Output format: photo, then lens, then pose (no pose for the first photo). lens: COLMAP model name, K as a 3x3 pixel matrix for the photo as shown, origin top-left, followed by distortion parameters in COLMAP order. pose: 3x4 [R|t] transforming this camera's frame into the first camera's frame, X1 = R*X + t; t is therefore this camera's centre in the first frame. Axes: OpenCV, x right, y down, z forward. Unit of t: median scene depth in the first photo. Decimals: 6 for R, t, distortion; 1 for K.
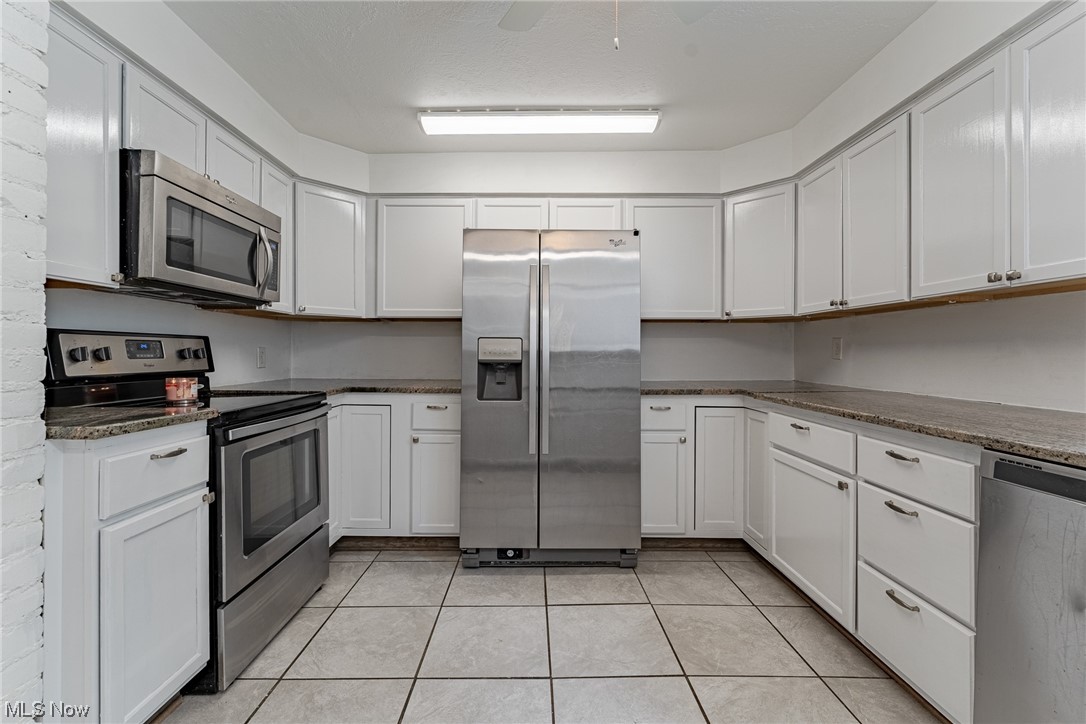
lens RADIAL K [[469.2, 0, 539.9], [0, 469.2, 354.3], [0, 0, 1]] dist [0.001673, -0.000830]
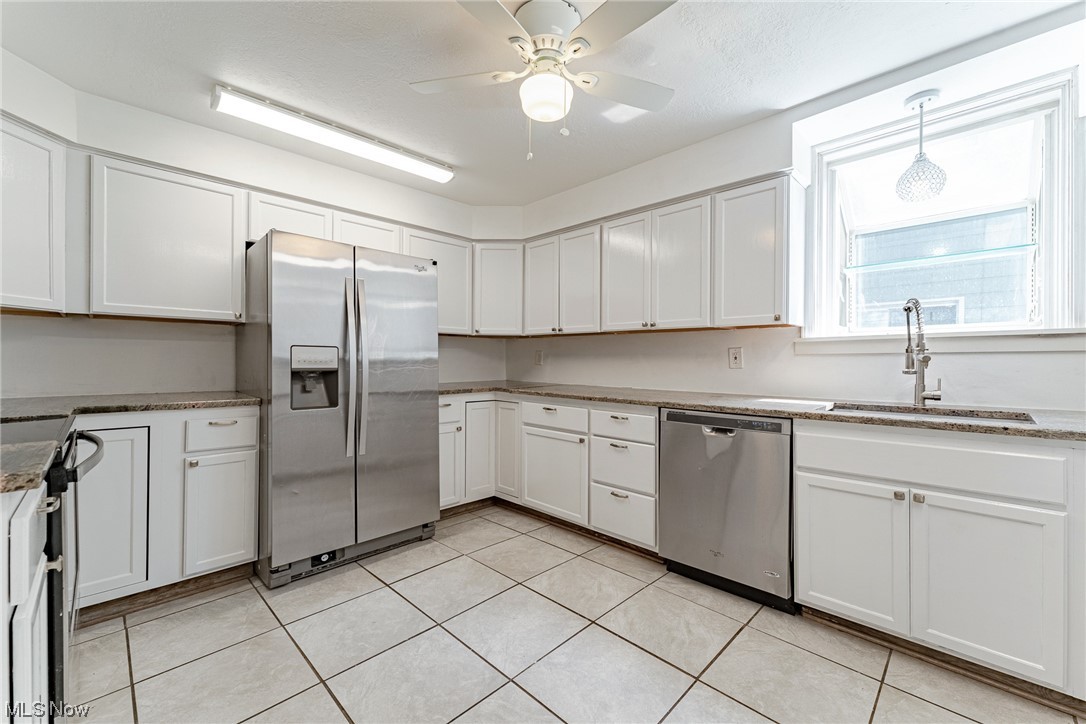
lens RADIAL K [[441.9, 0, 541.6], [0, 441.9, 360.8], [0, 0, 1]] dist [0.004258, 0.000467]
pose [[0.705398, -0.000557, 0.708811, -0.412187], [-0.001773, 0.999995, 0.002550, -0.007069], [-0.708809, -0.003055, 0.705394, -0.010073]]
